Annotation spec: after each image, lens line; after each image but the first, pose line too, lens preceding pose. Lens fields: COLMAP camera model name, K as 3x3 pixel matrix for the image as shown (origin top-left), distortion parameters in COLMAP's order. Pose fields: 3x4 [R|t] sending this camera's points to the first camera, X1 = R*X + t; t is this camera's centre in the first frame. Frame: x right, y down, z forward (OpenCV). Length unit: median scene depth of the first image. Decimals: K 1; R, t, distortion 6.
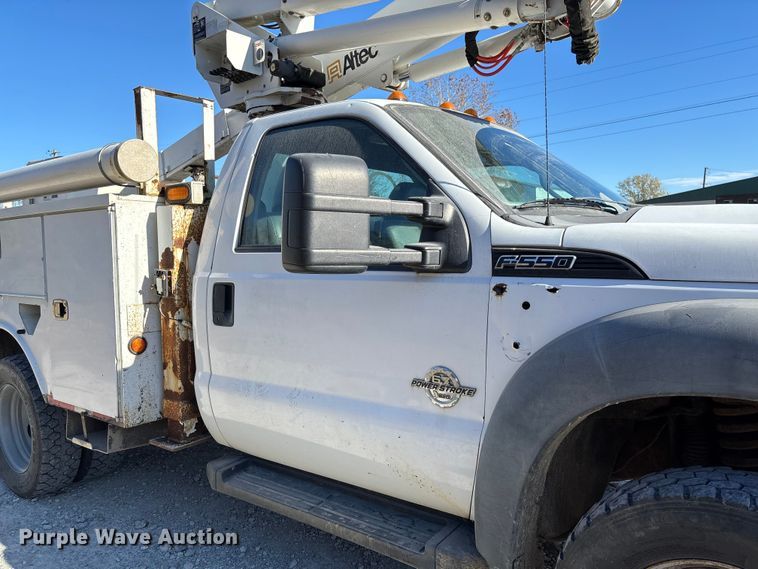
lens RADIAL K [[564.1, 0, 379.0], [0, 564.1, 284.5], [0, 0, 1]] dist [0.049463, -0.054112]
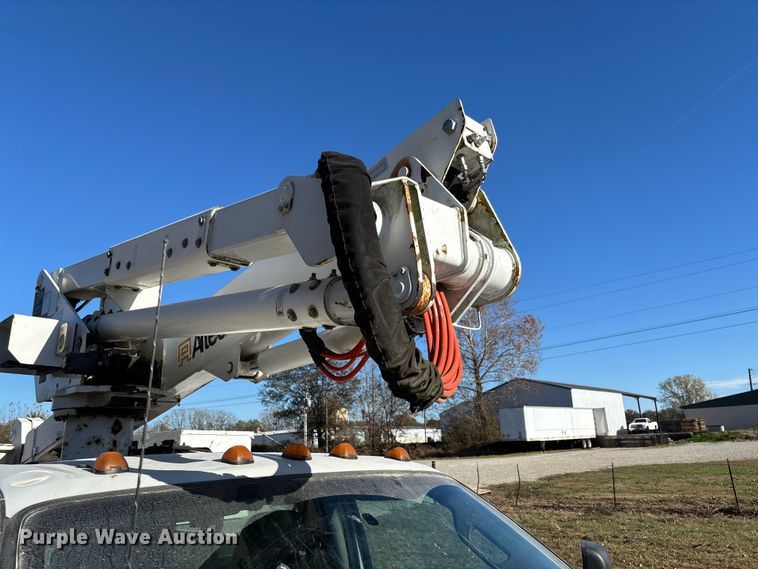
lens RADIAL K [[564.1, 0, 379.0], [0, 564.1, 284.5], [0, 0, 1]] dist [0.049463, -0.054112]
pose [[0.997807, -0.032398, -0.057716, 0.184696], [0.010538, 0.938649, -0.344712, -0.163483], [0.065343, 0.343348, 0.936932, 0.234372]]
